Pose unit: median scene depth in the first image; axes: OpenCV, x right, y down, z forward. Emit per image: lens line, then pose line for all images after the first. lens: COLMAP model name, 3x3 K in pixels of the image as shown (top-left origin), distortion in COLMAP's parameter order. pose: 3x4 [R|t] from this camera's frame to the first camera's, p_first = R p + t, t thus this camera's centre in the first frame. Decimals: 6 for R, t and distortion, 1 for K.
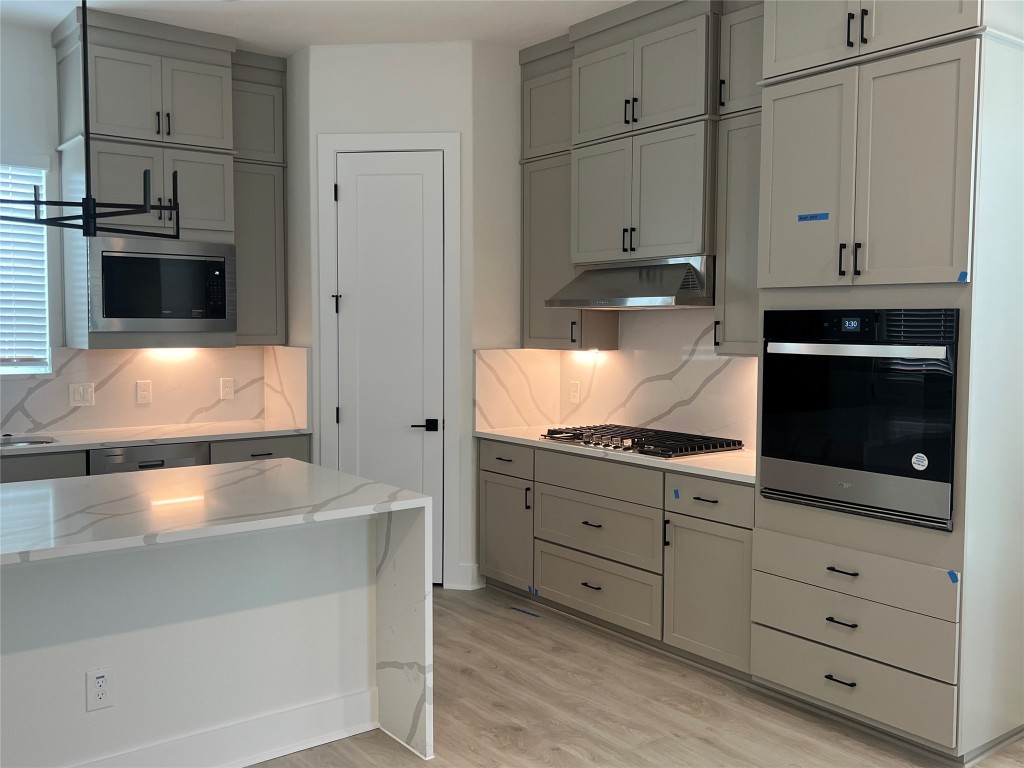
lens RADIAL K [[918.4, 0, 512.0], [0, 918.4, 384.0], [0, 0, 1]] dist [0.054583, -0.108316]
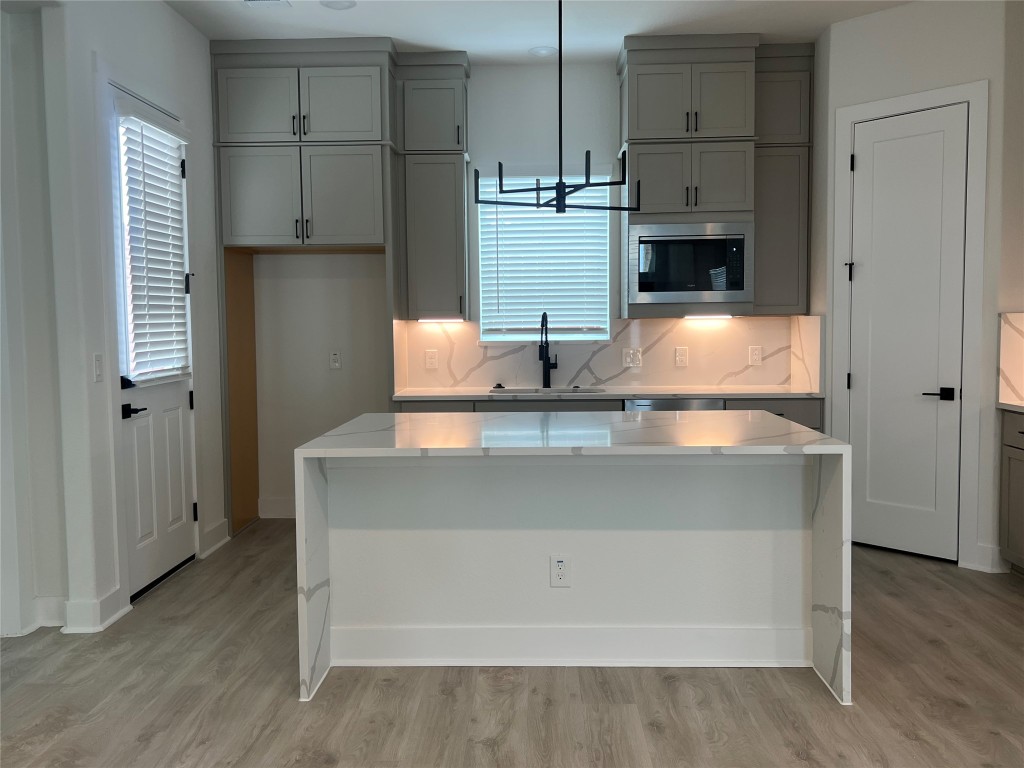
lens RADIAL K [[849.0, 0, 512.0], [0, 849.0, 384.0], [0, 0, 1]] dist [0.008999, -0.015068]
pose [[0.773935, 0.030488, -0.632531, 0.125377], [-0.022739, 0.999534, 0.020356, 0.028086], [0.632857, -0.001371, 0.774268, 0.031841]]
